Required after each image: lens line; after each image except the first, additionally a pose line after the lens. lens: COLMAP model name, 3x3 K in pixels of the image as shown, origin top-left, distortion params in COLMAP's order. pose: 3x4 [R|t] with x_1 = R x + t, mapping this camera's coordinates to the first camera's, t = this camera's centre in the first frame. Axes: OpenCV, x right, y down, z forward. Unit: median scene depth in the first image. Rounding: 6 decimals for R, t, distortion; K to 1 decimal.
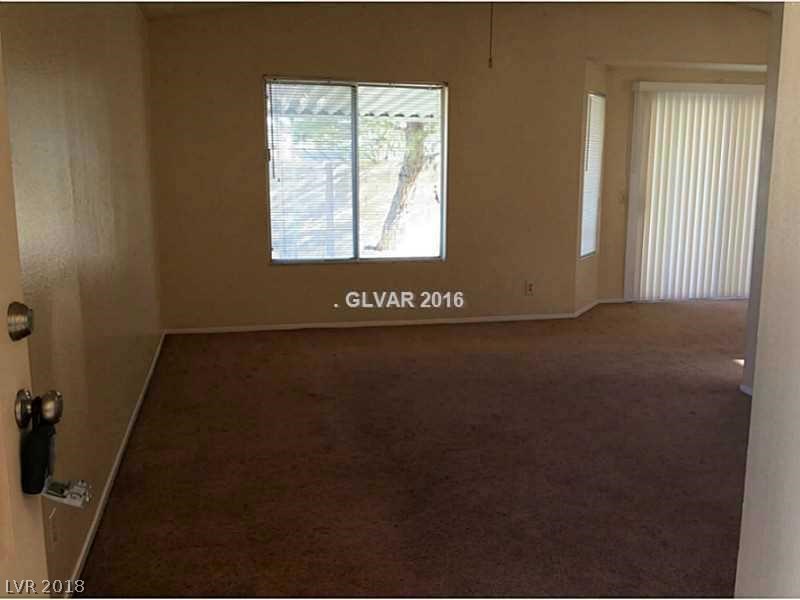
lens RADIAL K [[732.3, 0, 402.1], [0, 732.3, 292.7], [0, 0, 1]] dist [0.139133, -0.312468]
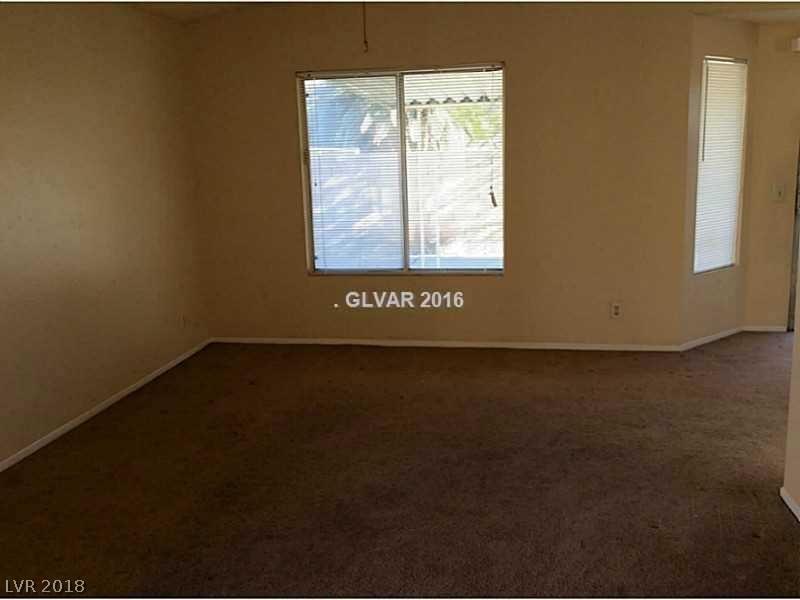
lens RADIAL K [[732.3, 0, 402.1], [0, 732.3, 292.7], [0, 0, 1]] dist [0.139133, -0.312468]
pose [[0.922291, 0.039893, -0.384431, 0.252835], [-0.029633, 0.999030, 0.032578, -0.042996], [0.385358, -0.018655, 0.922579, 0.159845]]
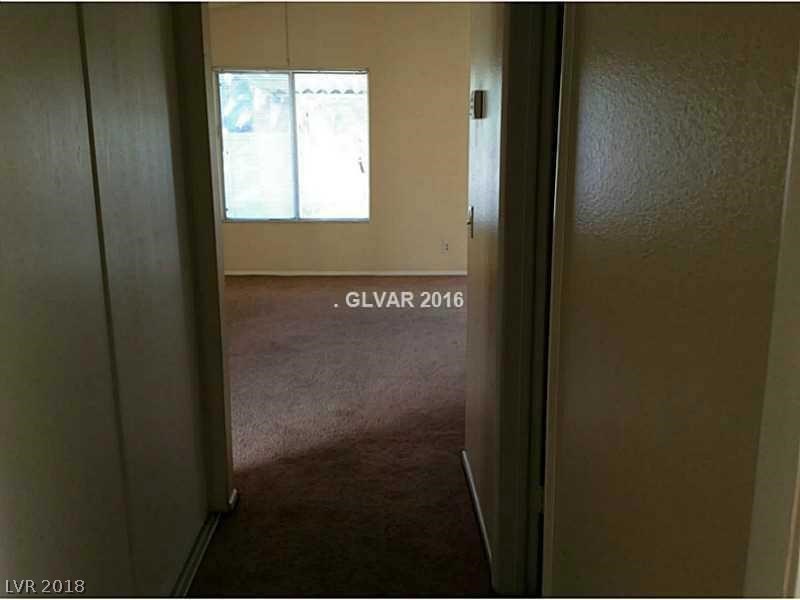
lens RADIAL K [[732.3, 0, 402.1], [0, 732.3, 292.7], [0, 0, 1]] dist [0.139133, -0.312468]
pose [[0.978258, 0.037262, -0.204015, 0.323371], [-0.029128, 0.998662, 0.042730, 0.016125], [0.205335, -0.035858, 0.978035, -0.130335]]
